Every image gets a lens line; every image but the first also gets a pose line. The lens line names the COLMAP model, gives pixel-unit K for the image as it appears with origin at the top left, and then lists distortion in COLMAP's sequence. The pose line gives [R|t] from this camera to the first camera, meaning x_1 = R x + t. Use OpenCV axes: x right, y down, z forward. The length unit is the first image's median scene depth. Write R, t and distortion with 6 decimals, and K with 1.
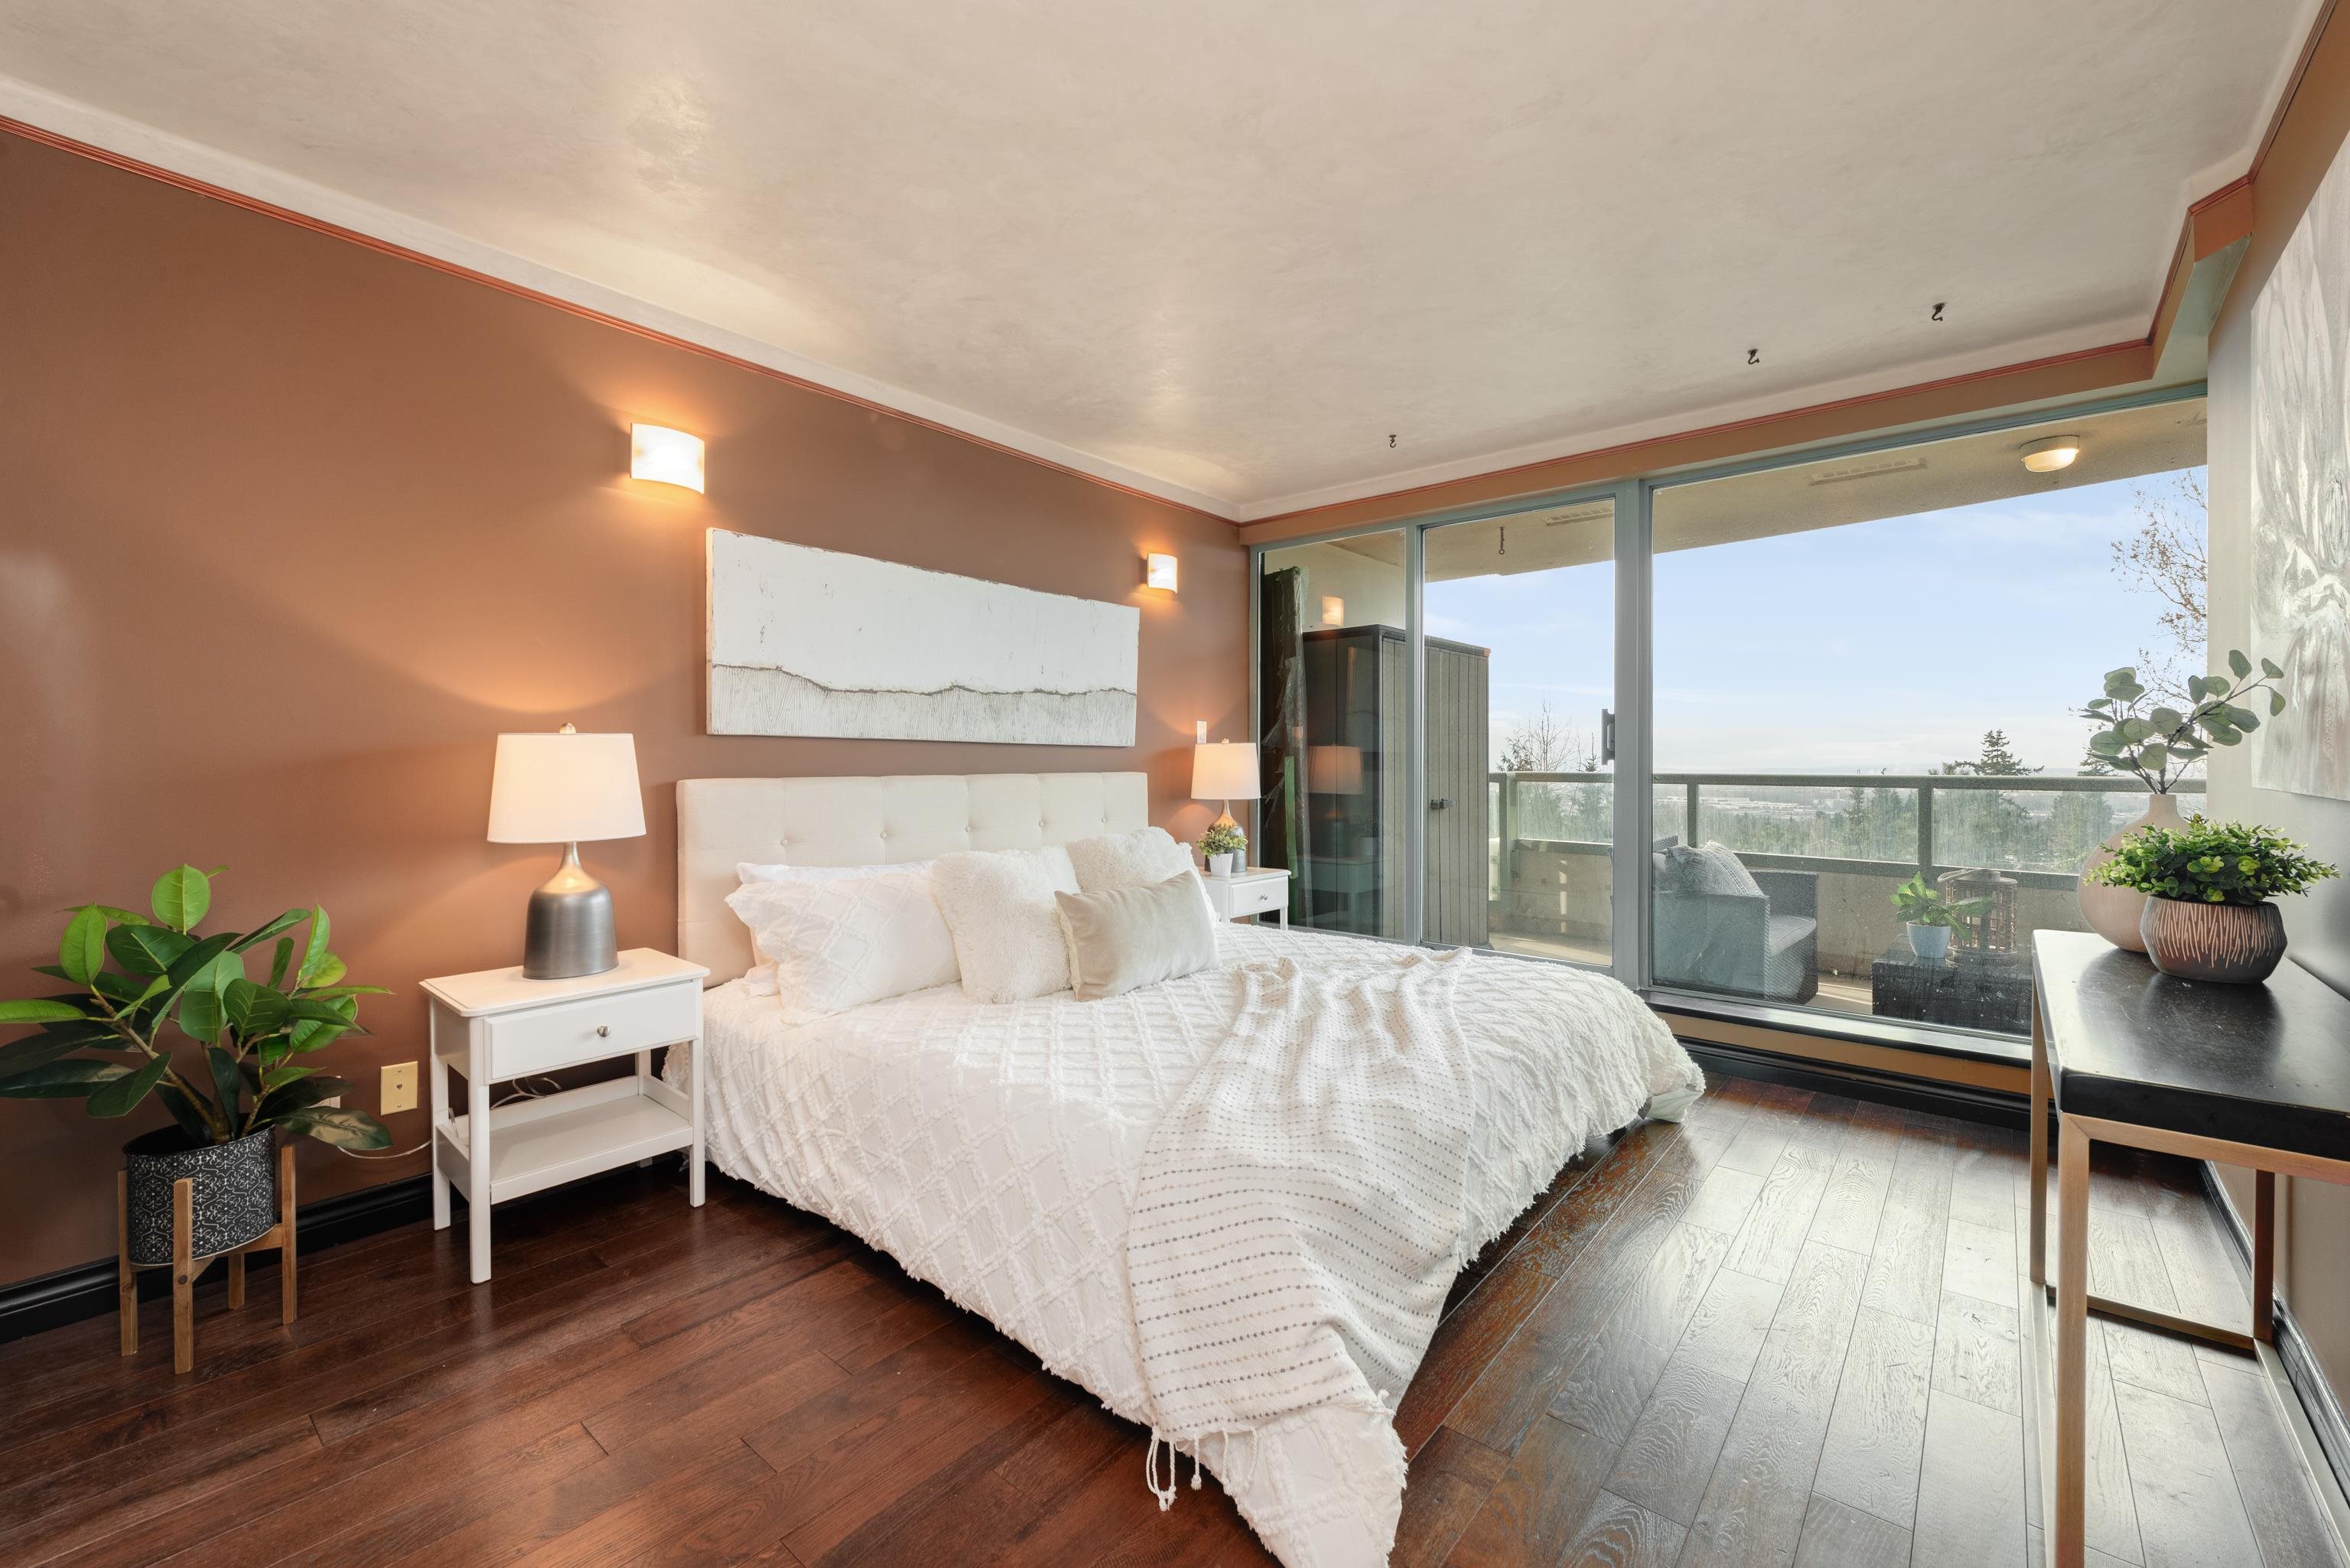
lens RADIAL K [[961.5, 0, 1190.6], [0, 961.5, 774.4], [0, 0, 1]] dist [0.006787, -0.000867]
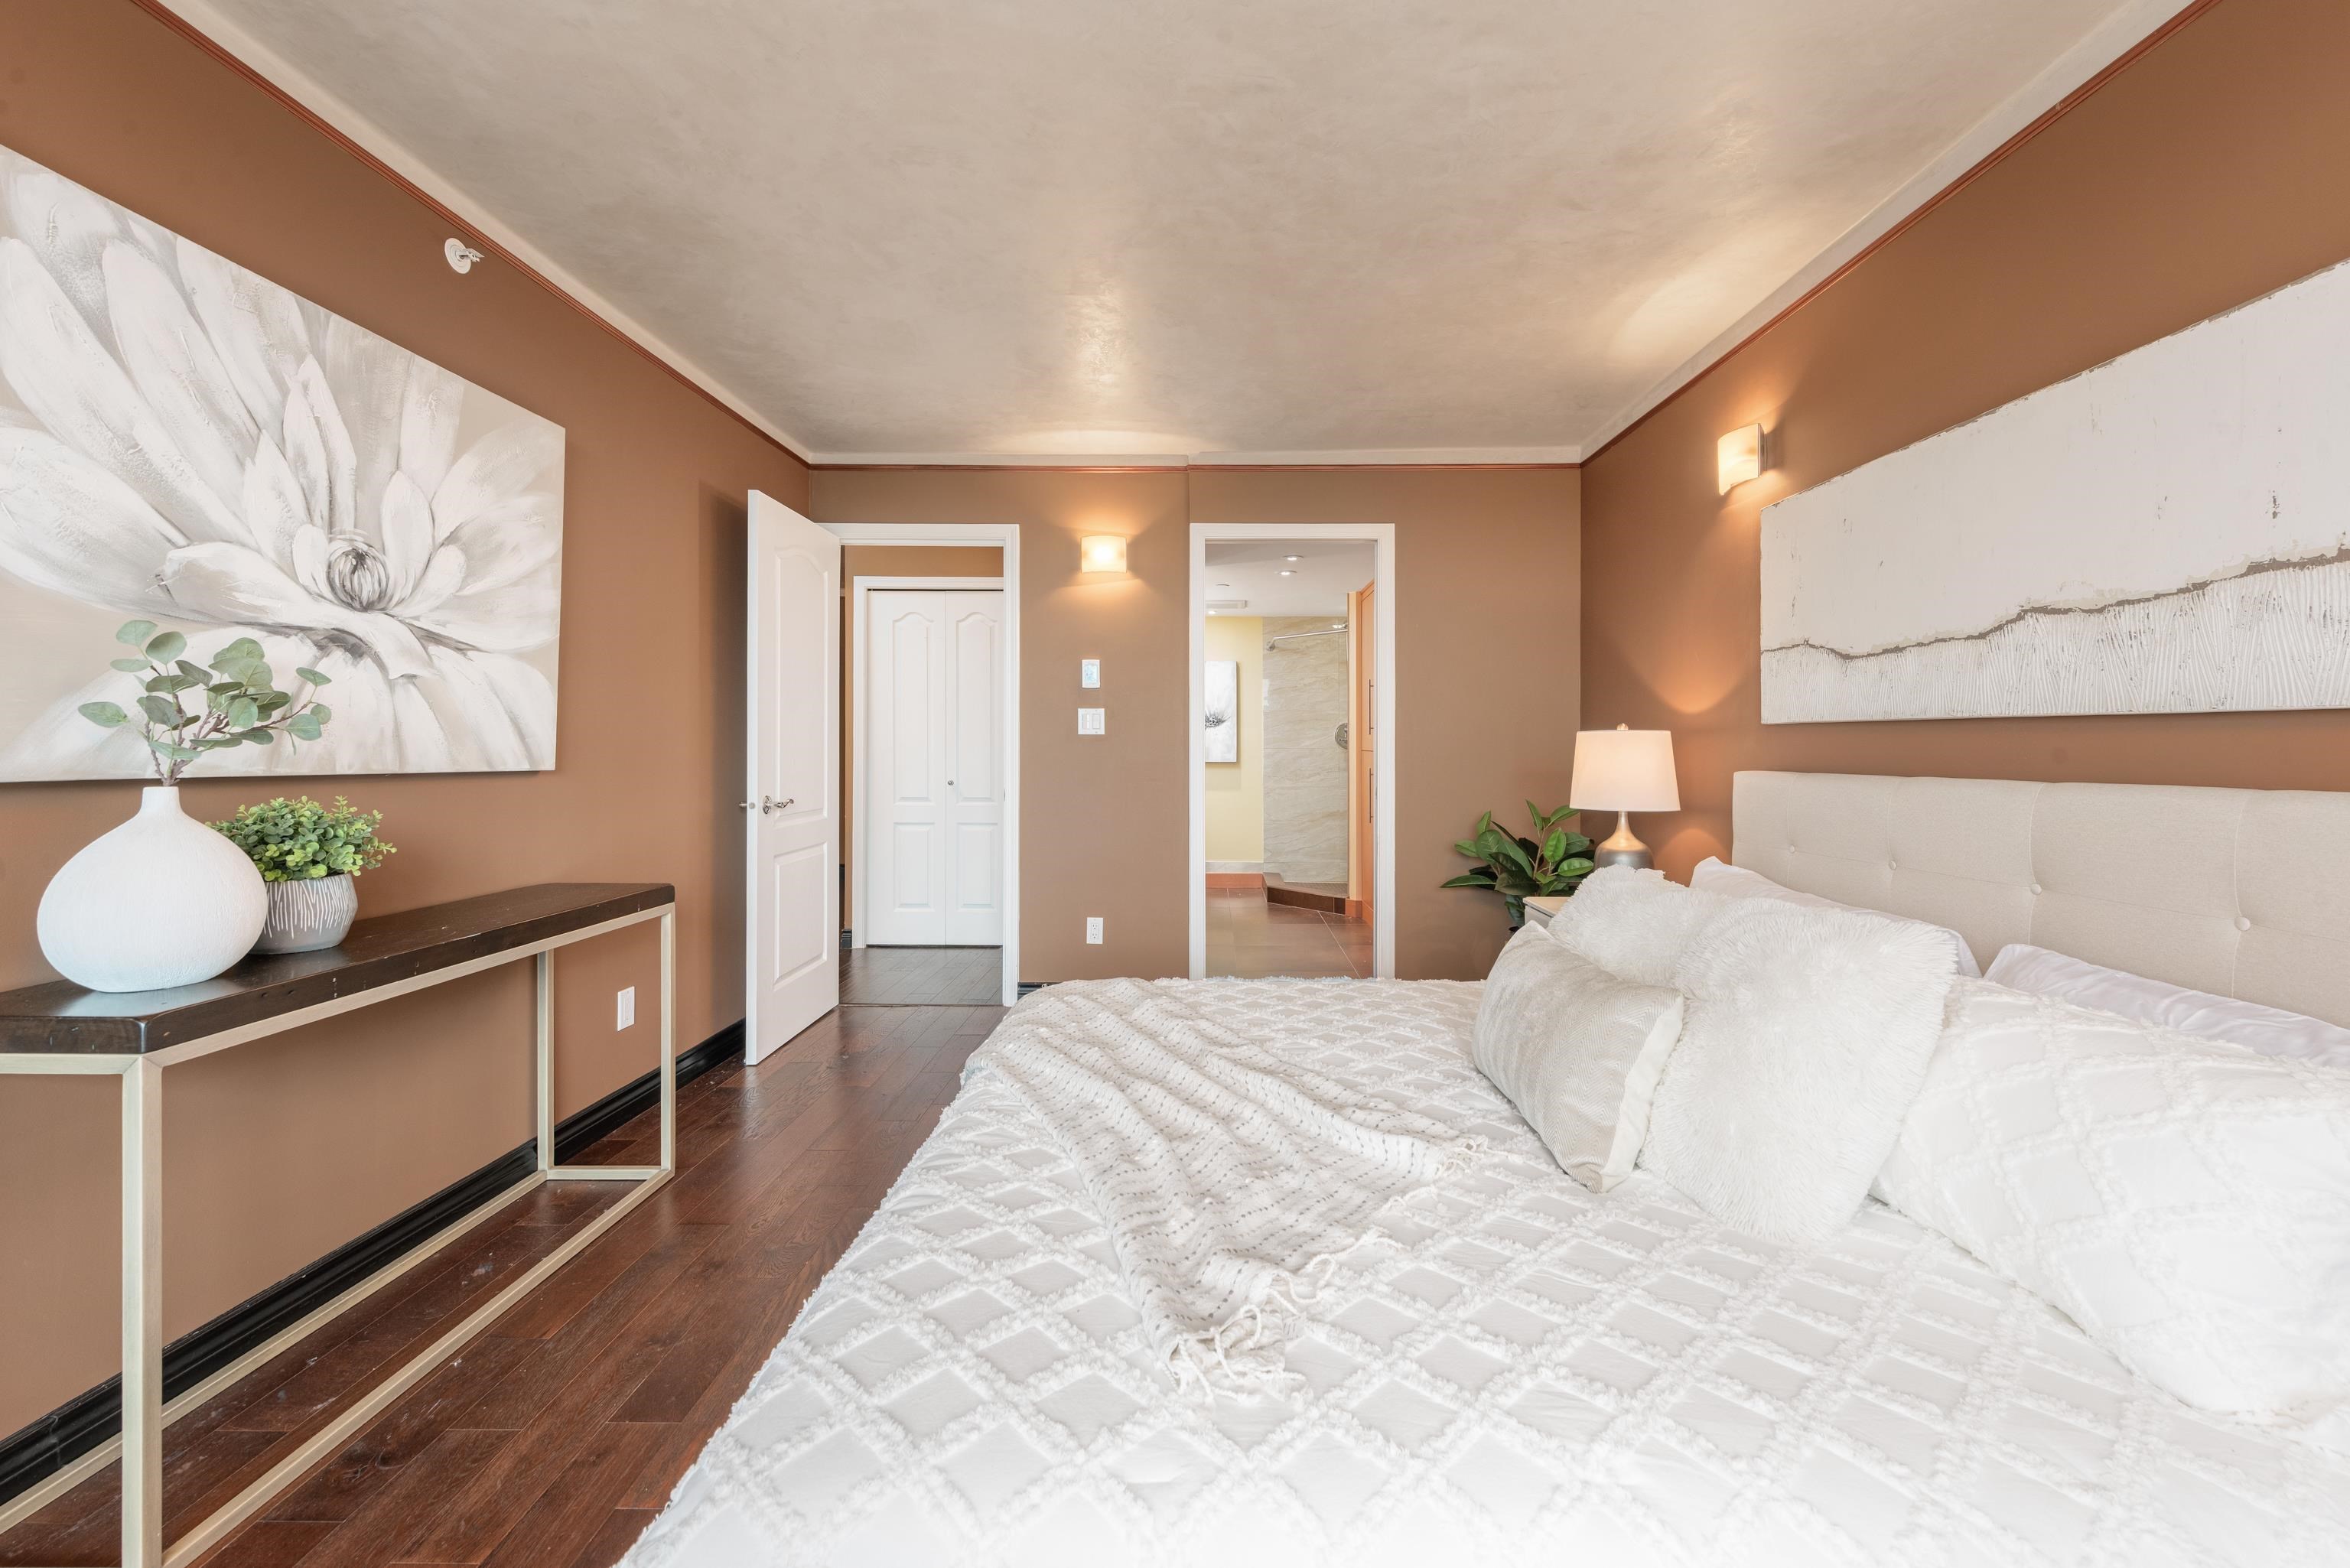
lens RADIAL K [[915.1, 0, 1156.1], [0, 915.1, 740.2], [0, 0, 1]] dist [0.007609, -0.002834]
pose [[-0.804706, -0.008090, -0.593618, 0.531864], [-0.012122, 0.999923, 0.002806, -0.020442], [0.593550, 0.009454, -0.804742, 1.380392]]
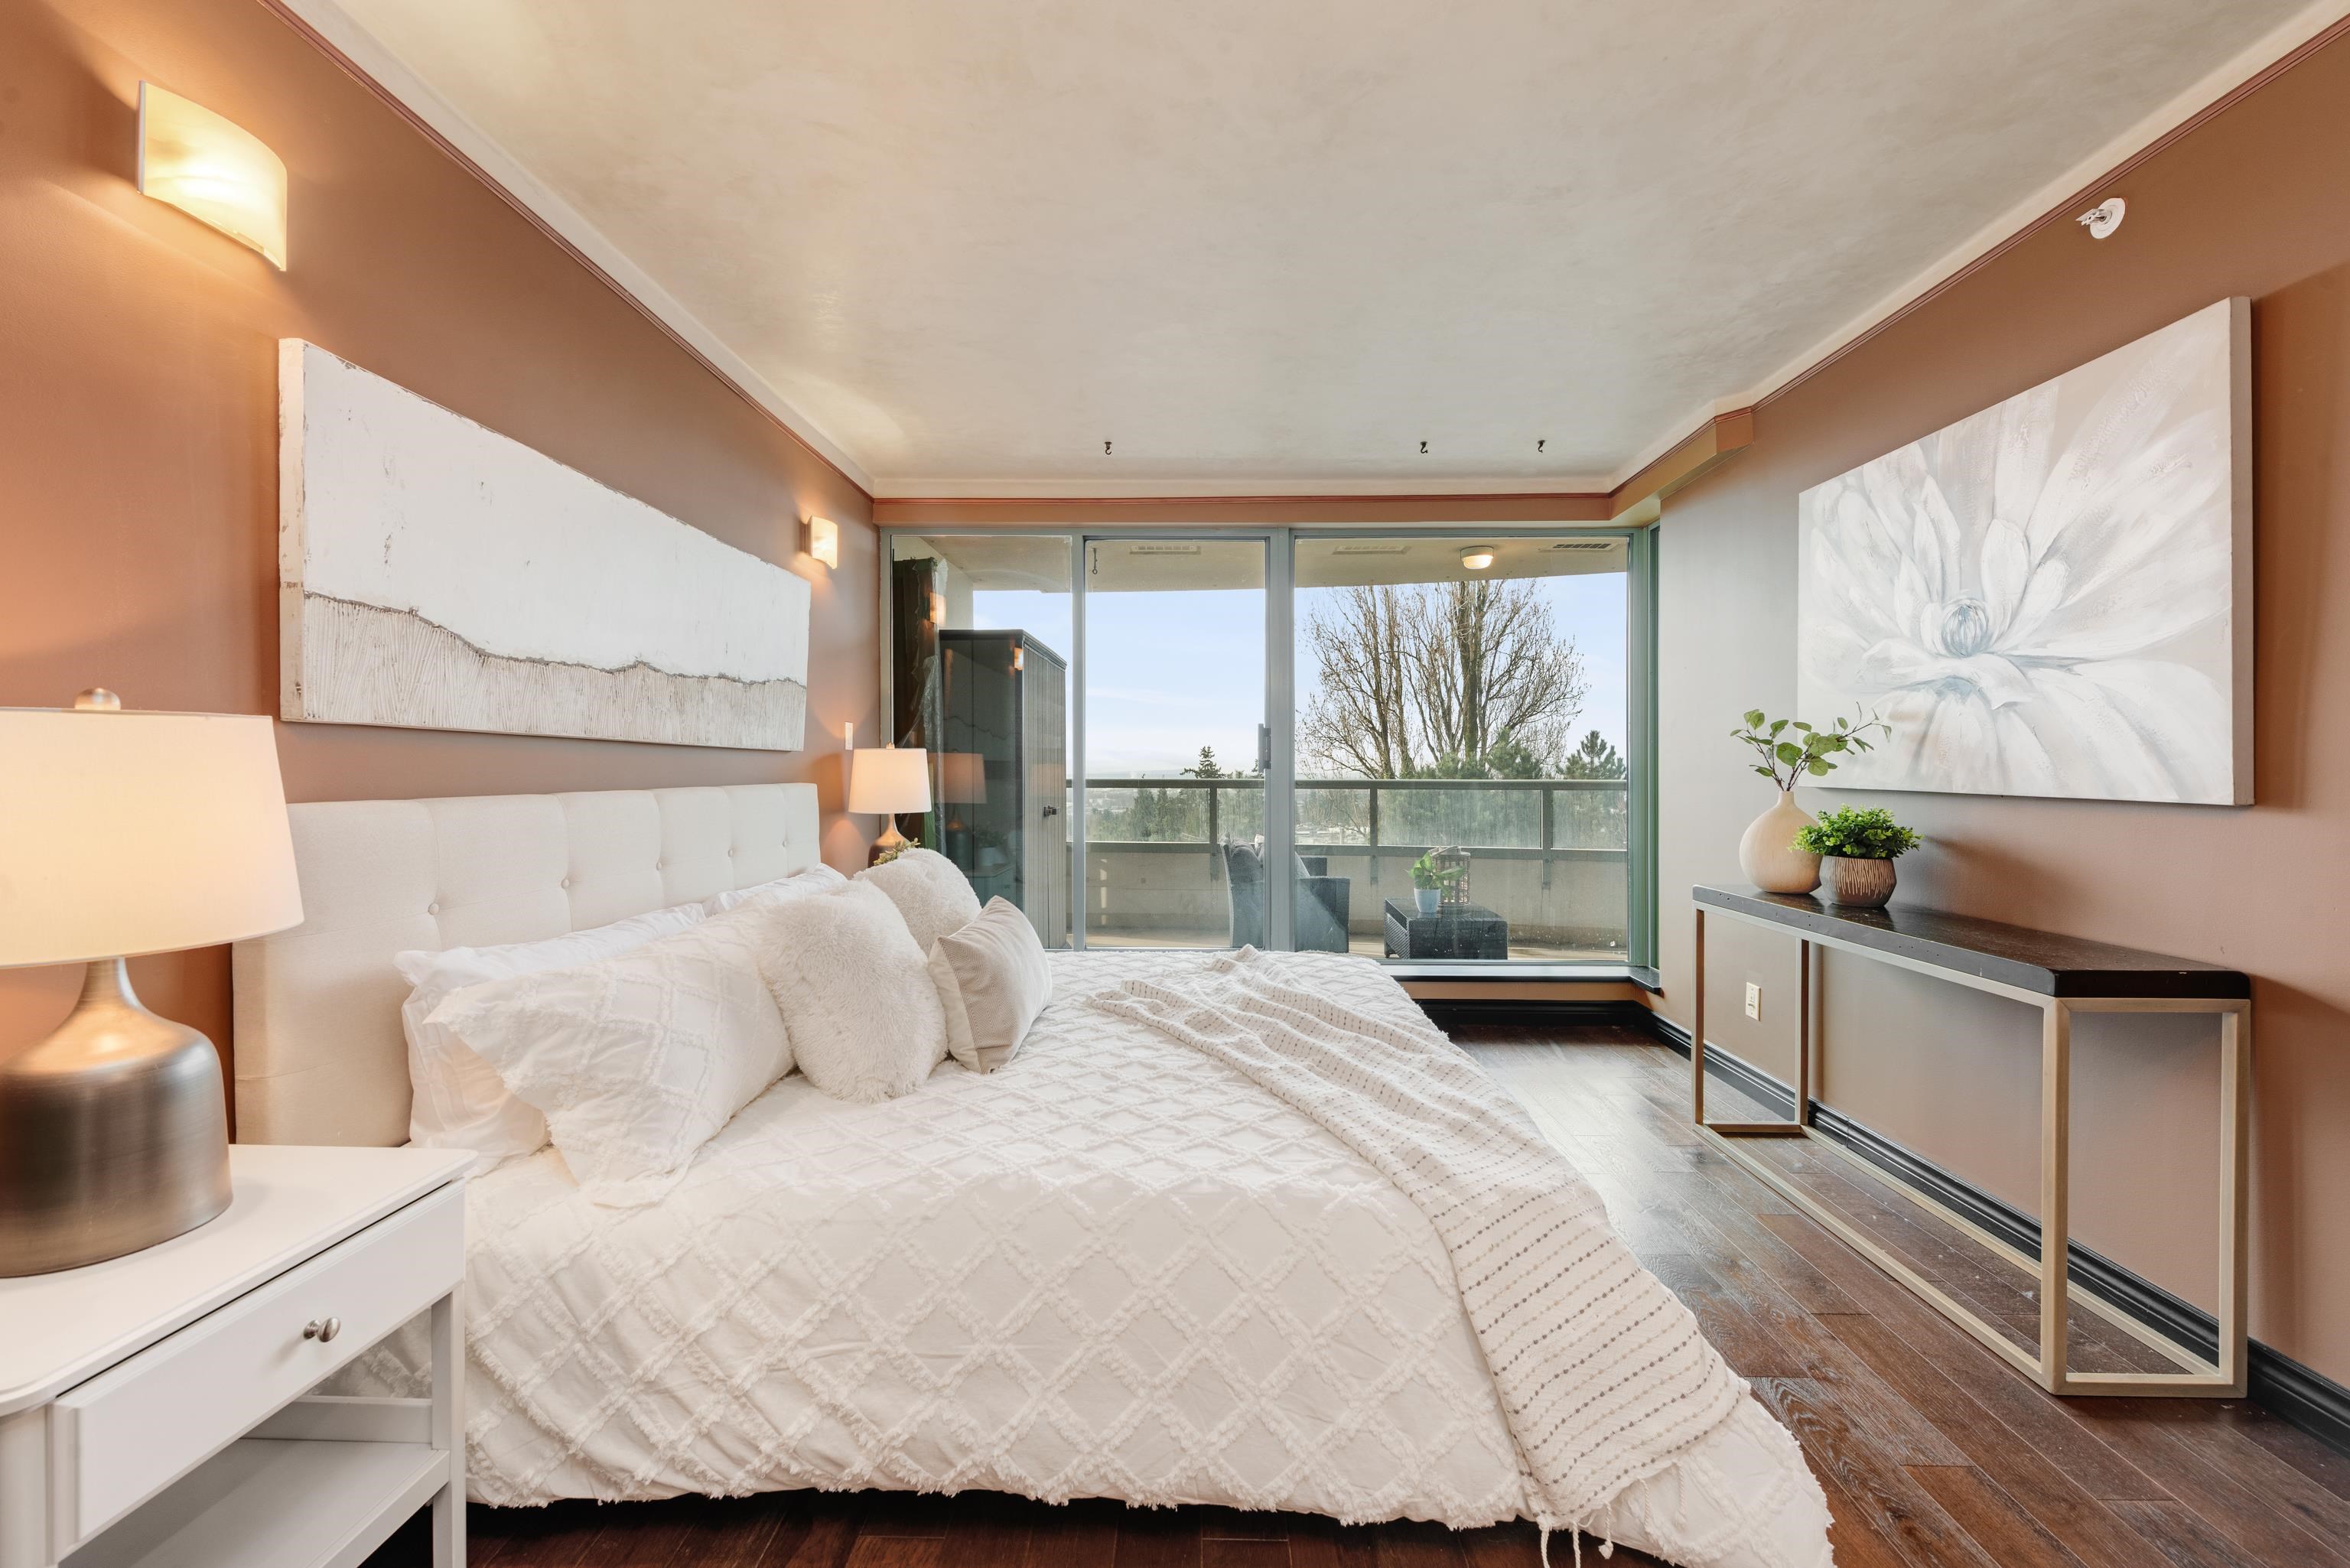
lens RADIAL K [[915.1, 0, 1185.4], [0, 915.1, 779.3], [0, 0, 1]] dist [0.007609, -0.002834]
pose [[0.778216, -0.007011, 0.627957, -0.437000], [0.007963, 0.999967, 0.001296, -0.005691], [-0.627946, 0.003992, 0.778247, 0.287303]]
